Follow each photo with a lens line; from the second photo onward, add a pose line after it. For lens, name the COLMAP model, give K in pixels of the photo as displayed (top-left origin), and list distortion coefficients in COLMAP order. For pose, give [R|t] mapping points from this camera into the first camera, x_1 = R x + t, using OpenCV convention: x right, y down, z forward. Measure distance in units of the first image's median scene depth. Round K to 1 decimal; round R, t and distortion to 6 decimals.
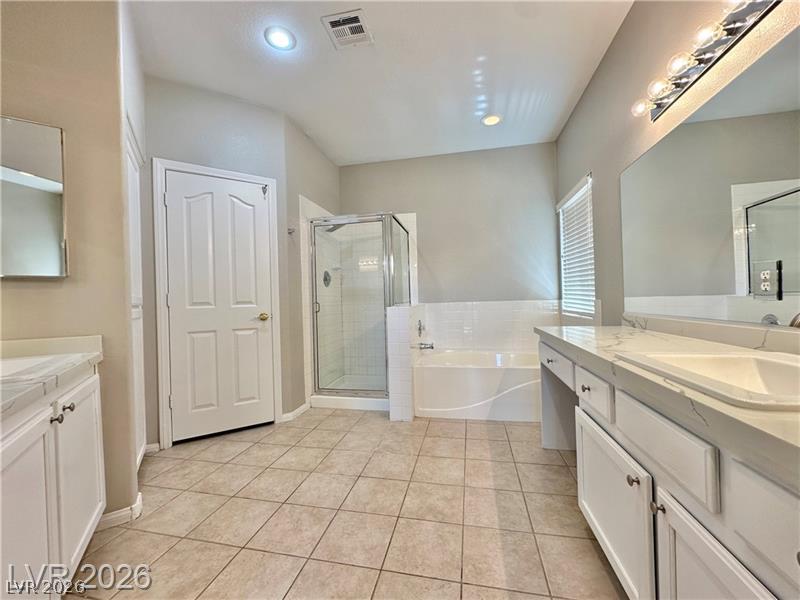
lens RADIAL K [[326.3, 0, 402.9], [0, 326.3, 299.2], [0, 0, 1]] dist [-0.003711, 0.001900]
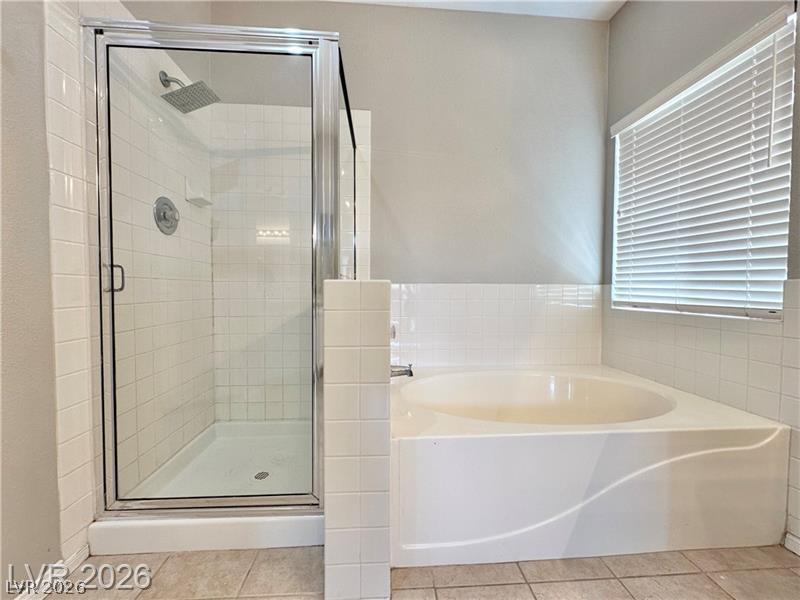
lens RADIAL K [[326.3, 0, 402.0], [0, 326.3, 298.5], [0, 0, 1]] dist [-0.003711, 0.001900]
pose [[0.963454, 0.025839, 0.266623, -0.048084], [-0.033188, 0.999182, 0.023094, 0.025819], [-0.265809, -0.031099, 0.963524, 0.506416]]
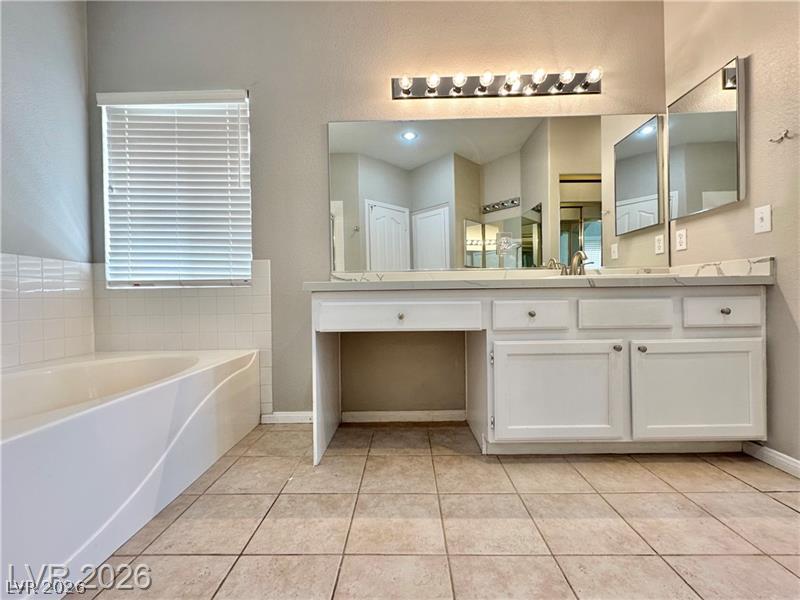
lens RADIAL K [[326.3, 0, 407.3], [0, 326.3, 298.6], [0, 0, 1]] dist [-0.003711, 0.001900]
pose [[-0.193484, 0.023816, 0.980814, -0.163679], [0.021746, 0.999564, -0.019981, 0.083411], [-0.980862, 0.017463, -0.193918, 0.581157]]
